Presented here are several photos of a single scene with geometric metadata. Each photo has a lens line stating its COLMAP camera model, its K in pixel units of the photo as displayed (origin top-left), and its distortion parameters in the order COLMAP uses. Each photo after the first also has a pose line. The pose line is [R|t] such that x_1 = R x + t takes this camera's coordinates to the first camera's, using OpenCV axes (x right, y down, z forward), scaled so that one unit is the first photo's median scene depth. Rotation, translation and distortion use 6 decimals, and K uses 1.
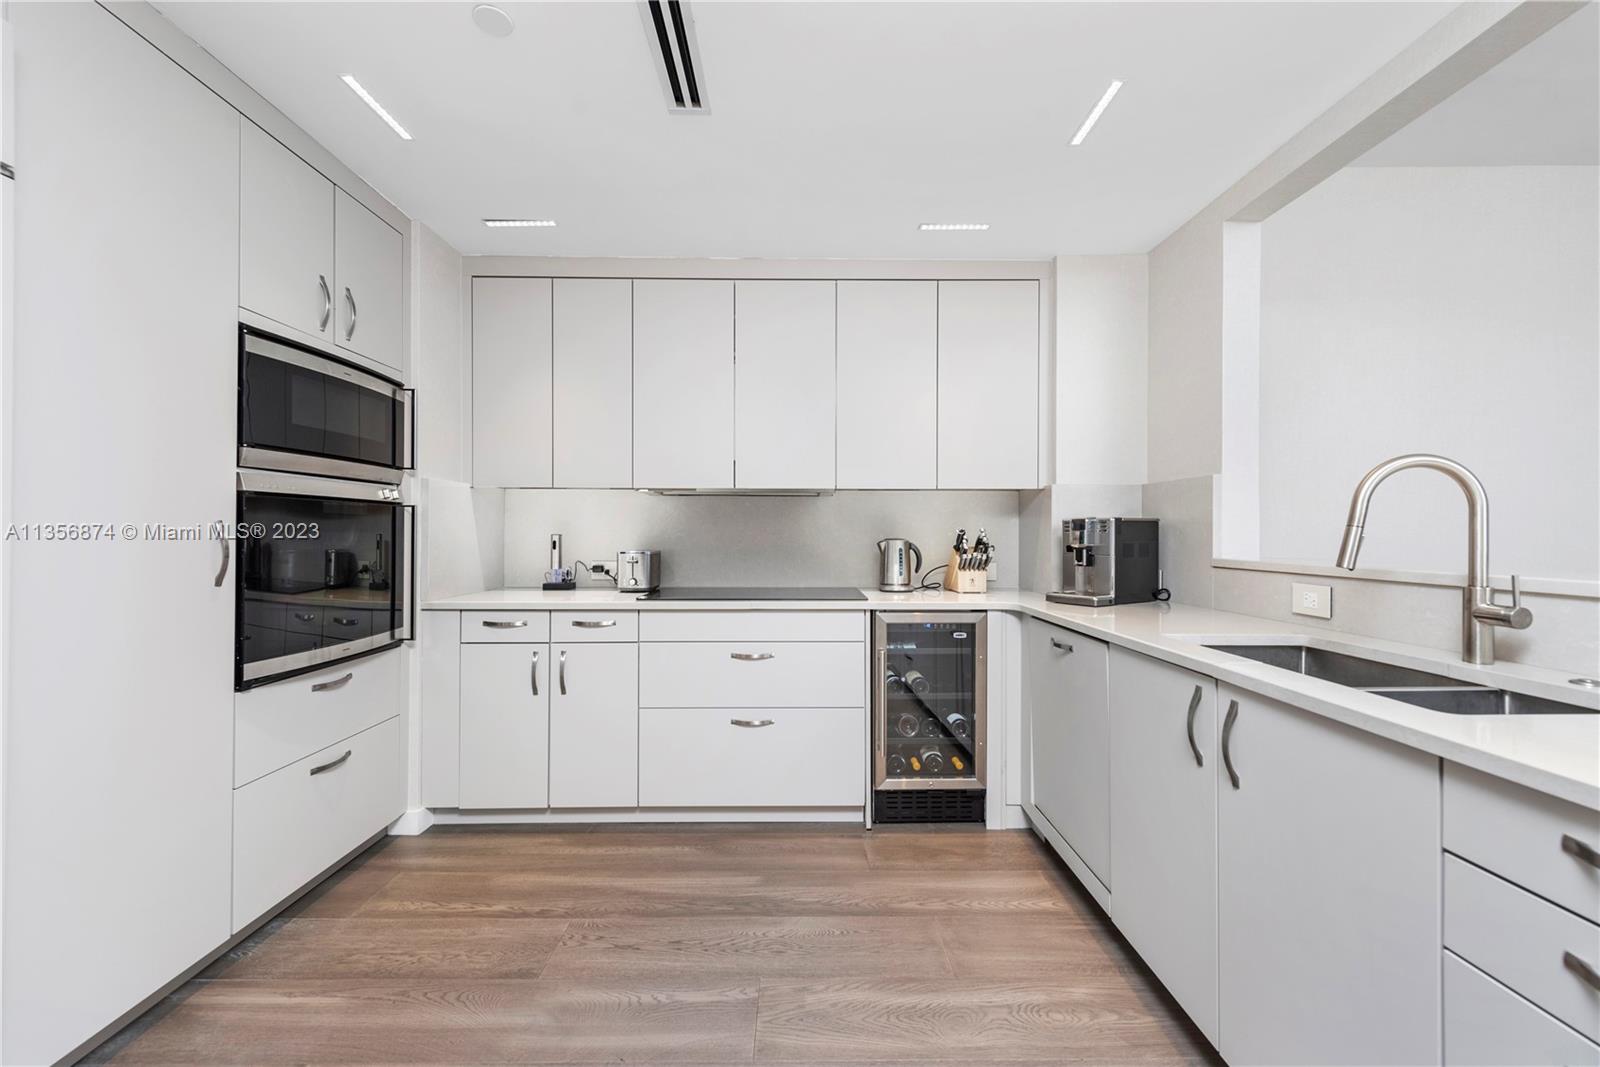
lens RADIAL K [[627.4, 0, 798.5], [0, 627.4, 532.4], [0, 0, 1]] dist [0.005063, -0.003321]
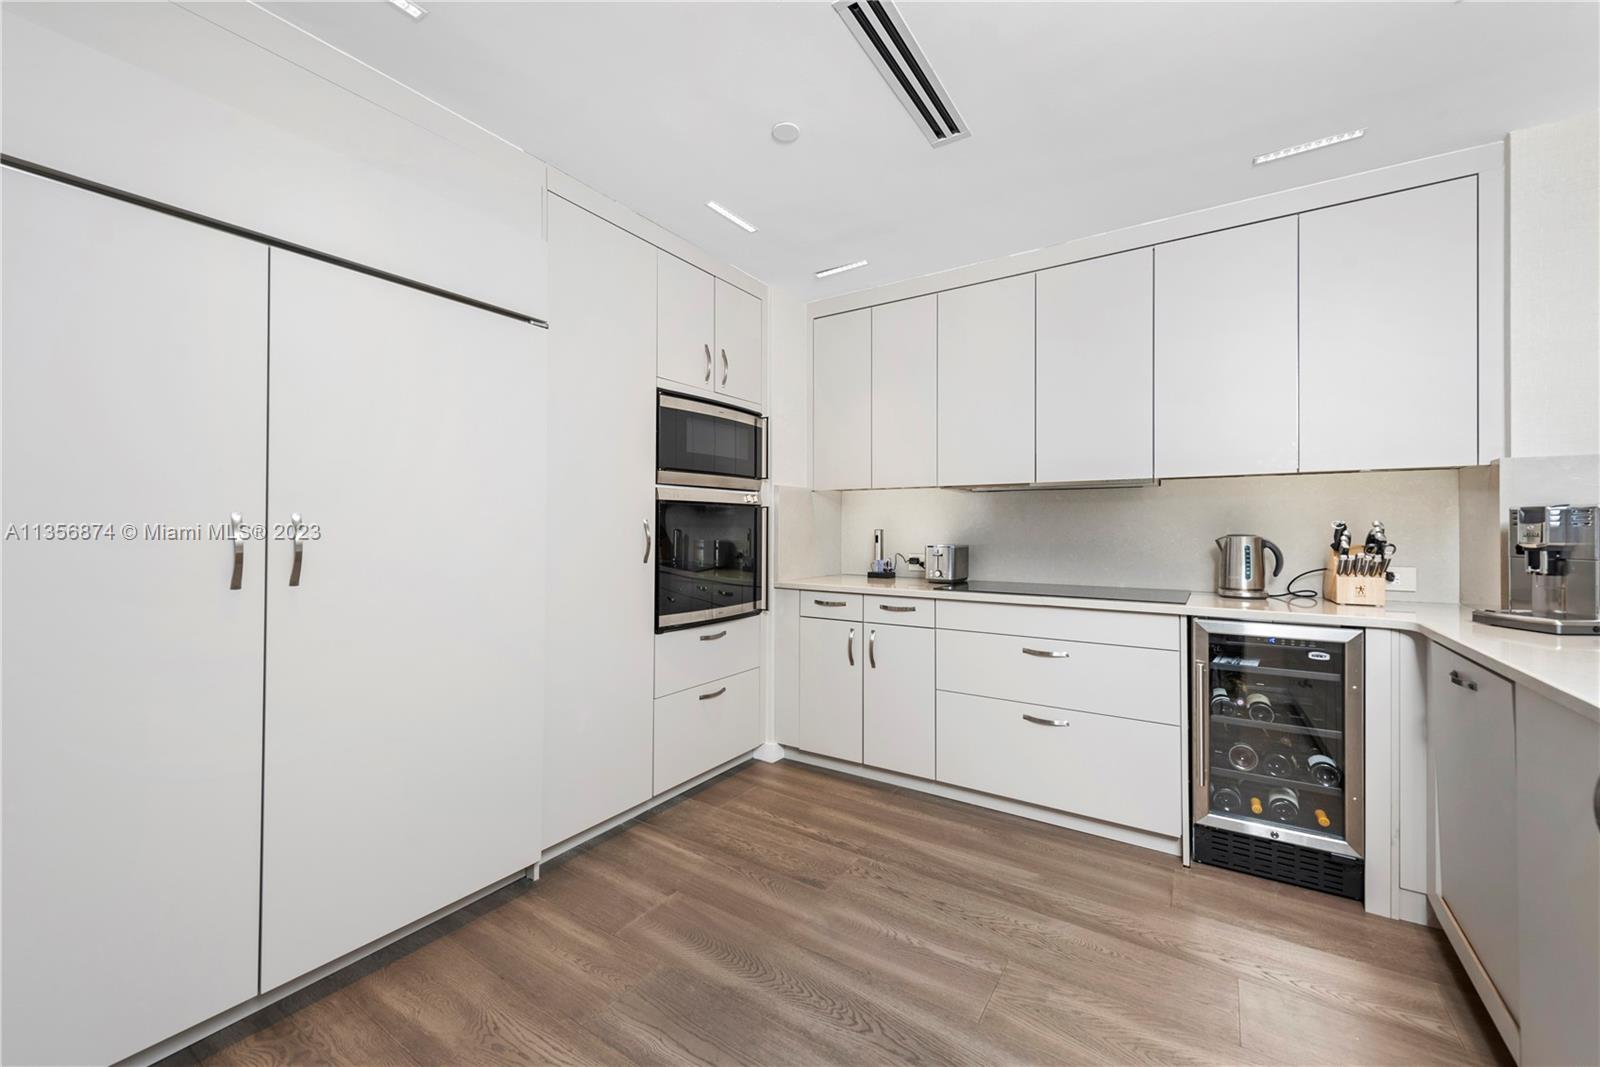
lens RADIAL K [[627.4, 0, 796.1], [0, 627.4, 524.8], [0, 0, 1]] dist [0.005063, -0.003321]
pose [[0.825068, -0.004109, -0.565018, 0.168251], [0.000830, 0.999981, -0.006060, 0.002009], [0.565033, 0.004530, 0.825056, -0.034179]]
